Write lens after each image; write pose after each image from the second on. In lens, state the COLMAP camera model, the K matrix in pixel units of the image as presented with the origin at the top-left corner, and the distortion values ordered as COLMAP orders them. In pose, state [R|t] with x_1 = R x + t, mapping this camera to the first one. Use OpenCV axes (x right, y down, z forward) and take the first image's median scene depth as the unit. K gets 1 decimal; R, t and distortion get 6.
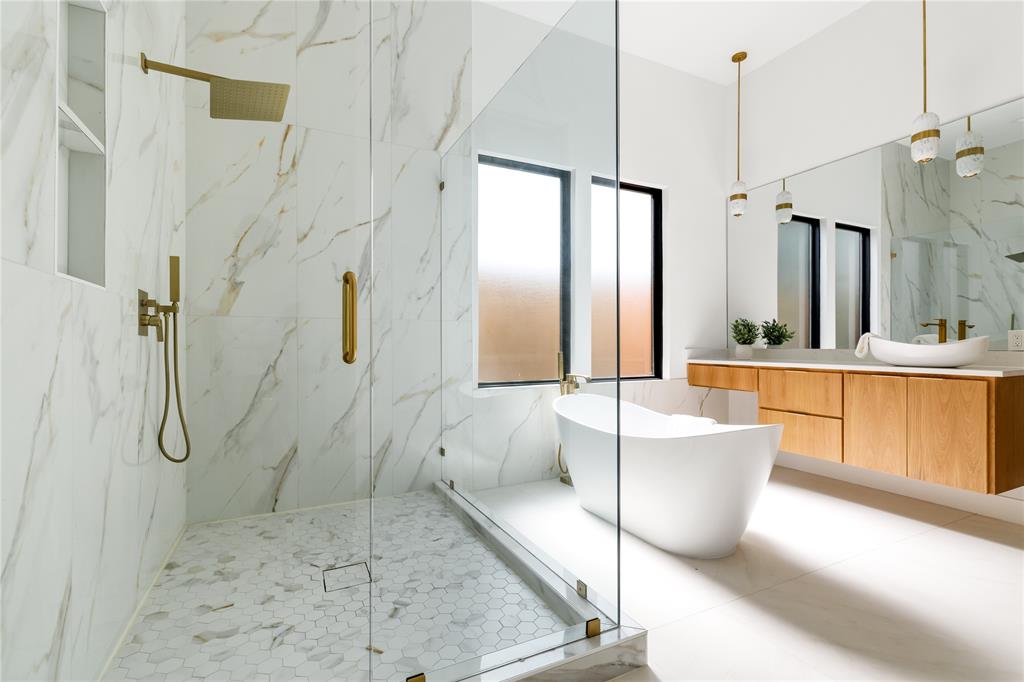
lens RADIAL K [[444.5, 0, 505.2], [0, 444.5, 345.6], [0, 0, 1]] dist [0.003643, 0.000147]
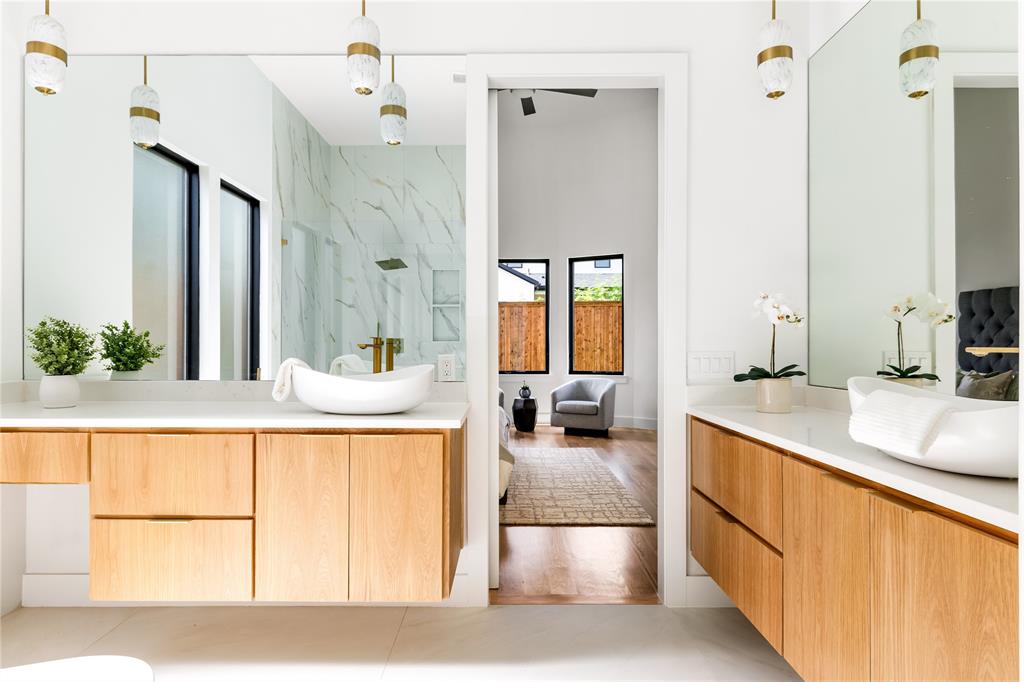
lens RADIAL K [[583.2, 0, 507.9], [0, 583.2, 344.4], [0, 0, 1]] dist [-0.004500, -0.005188]
pose [[0.433747, 0.002474, 0.901031, 0.191399], [-0.000254, 0.999997, -0.002623, -0.033267], [-0.901035, 0.000909, 0.433746, 0.312426]]
